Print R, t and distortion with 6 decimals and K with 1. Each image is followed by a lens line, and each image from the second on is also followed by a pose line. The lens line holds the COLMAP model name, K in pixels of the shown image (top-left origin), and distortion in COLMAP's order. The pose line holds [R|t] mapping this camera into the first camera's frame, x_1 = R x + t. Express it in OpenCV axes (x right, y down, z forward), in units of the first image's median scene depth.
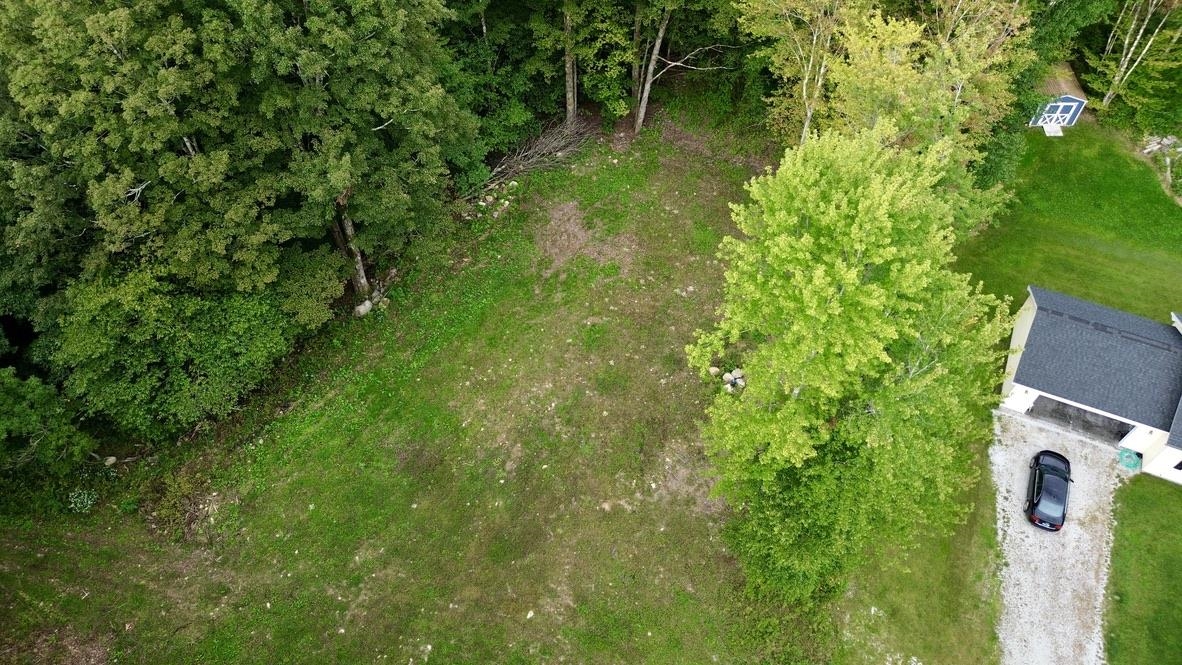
lens RADIAL K [[827.9, 0, 593.3], [0, 827.9, 332.7], [0, 0, 1]] dist [0.093615, -0.103886]
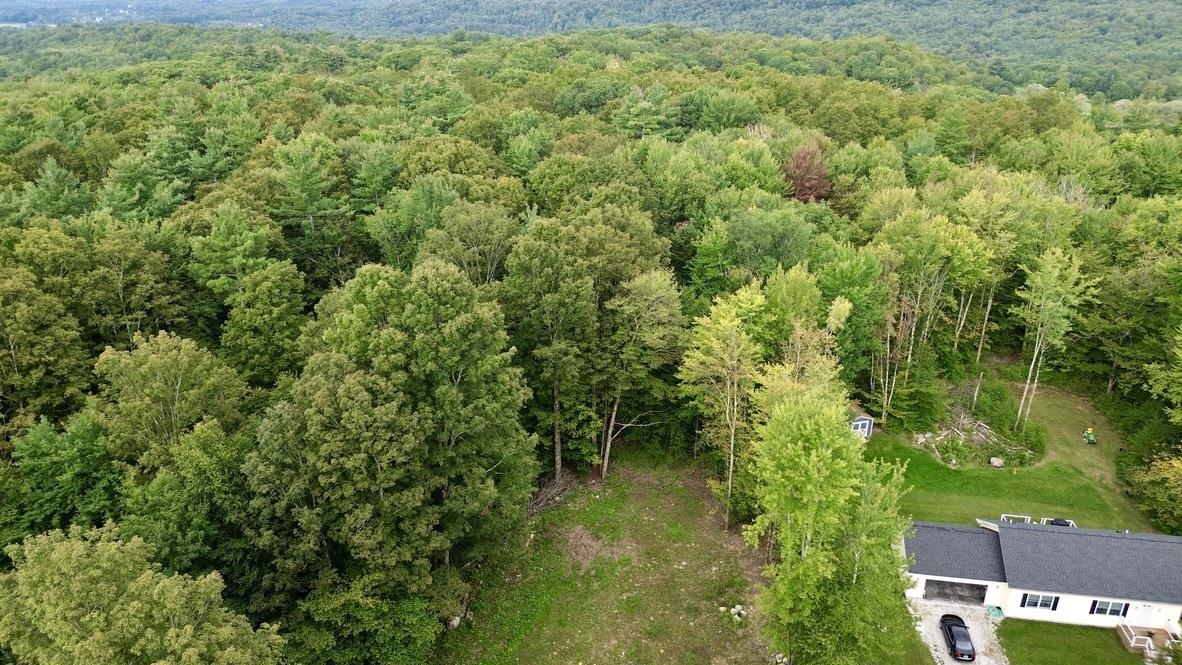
lens RADIAL K [[827.9, 0, 593.3], [0, 827.9, 332.7], [0, 0, 1]] dist [0.093615, -0.103886]
pose [[0.962209, -0.106531, 0.250608, -0.390878], [0.216737, 0.856760, -0.467961, 0.273901], [-0.164858, 0.504593, 0.847472, -0.426711]]
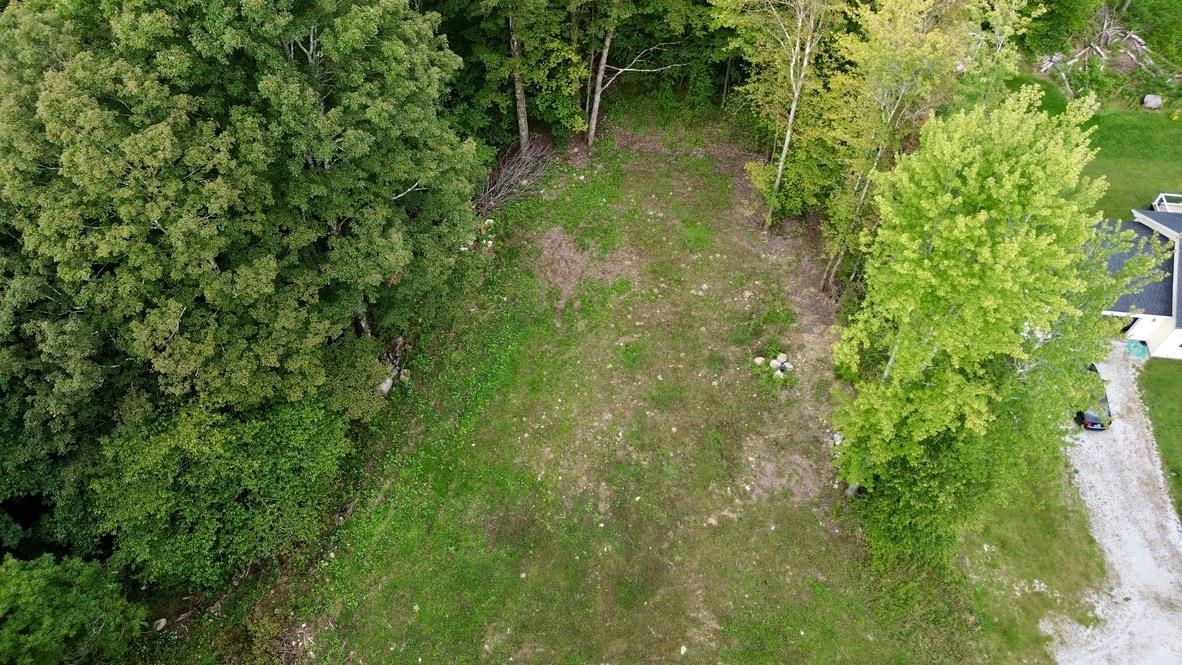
lens RADIAL K [[827.9, 0, 593.3], [0, 827.9, 332.7], [0, 0, 1]] dist [0.093615, -0.103886]
pose [[0.956499, -0.234490, 0.173566, -0.224916], [0.234416, 0.971905, 0.021221, -0.058748], [-0.173665, 0.020388, 0.984594, 0.043151]]
